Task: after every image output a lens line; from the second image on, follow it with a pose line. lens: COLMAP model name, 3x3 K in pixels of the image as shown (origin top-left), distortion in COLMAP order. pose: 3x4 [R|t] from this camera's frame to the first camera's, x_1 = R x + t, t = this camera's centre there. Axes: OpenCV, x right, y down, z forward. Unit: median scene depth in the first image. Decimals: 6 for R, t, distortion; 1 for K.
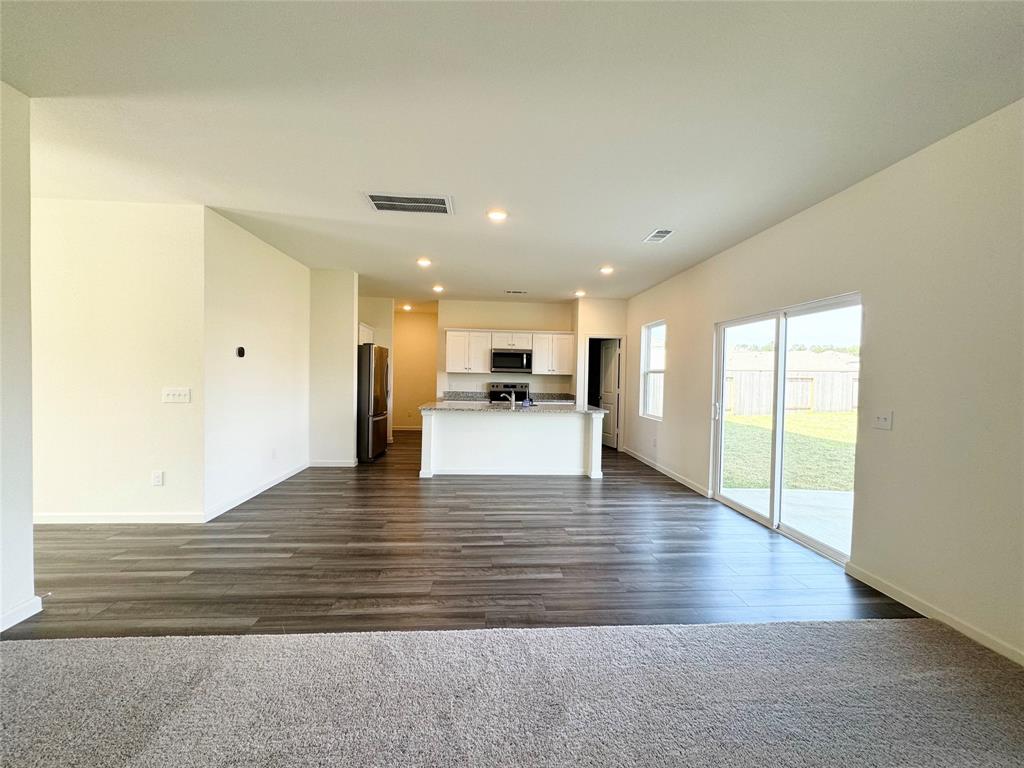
lens RADIAL K [[407.1, 0, 512.4], [0, 407.1, 389.1], [0, 0, 1]] dist [-0.003250, 0.000589]
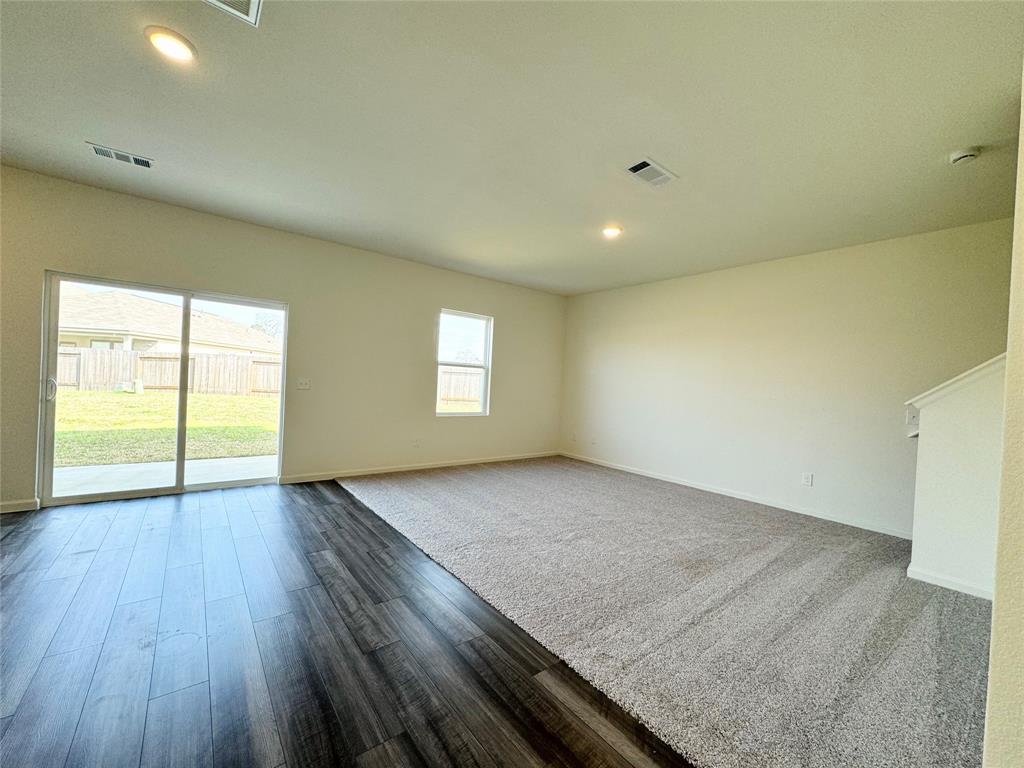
lens RADIAL K [[407.1, 0, 511.9], [0, 407.1, 385.0], [0, 0, 1]] dist [-0.003250, 0.000589]
pose [[-0.557865, -0.053771, 0.828188, -0.399434], [-0.031157, 0.998552, 0.043845, -0.007798], [-0.829347, -0.001344, -0.558732, 0.486148]]
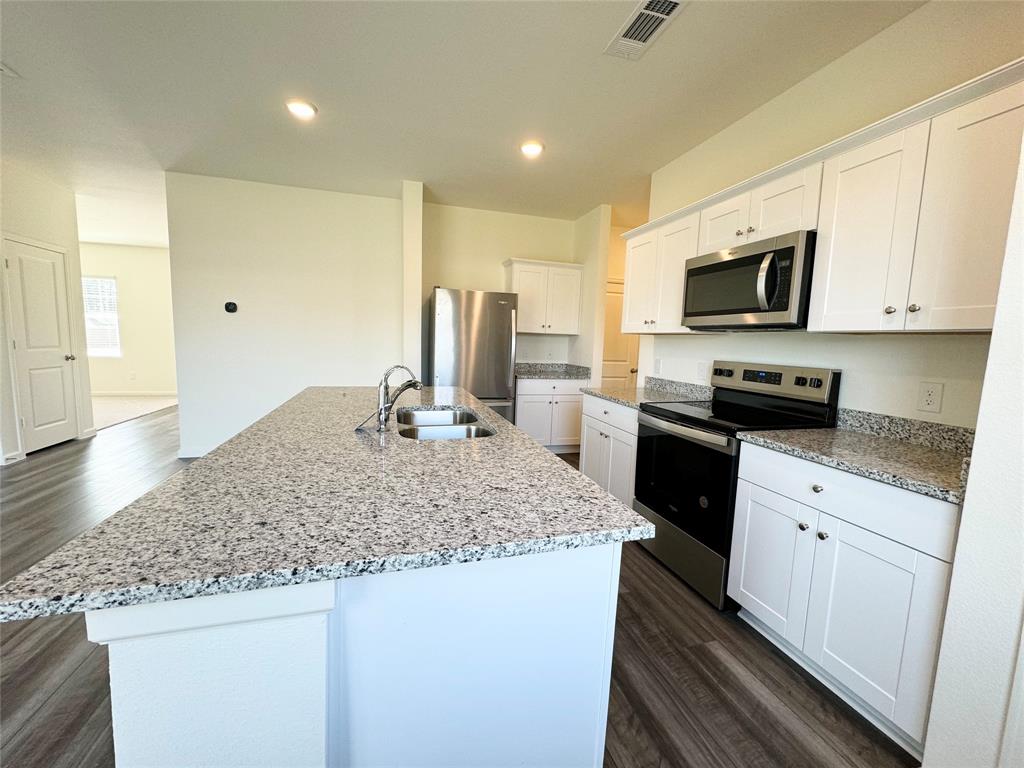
lens RADIAL K [[407.1, 0, 511.5], [0, 407.1, 383.9], [0, 0, 1]] dist [-0.003250, 0.000589]
pose [[0.215835, 0.091616, -0.972122, 0.284270], [-0.060962, 0.994911, 0.080229, -0.016070], [0.974525, 0.041946, 0.220321, 0.878008]]
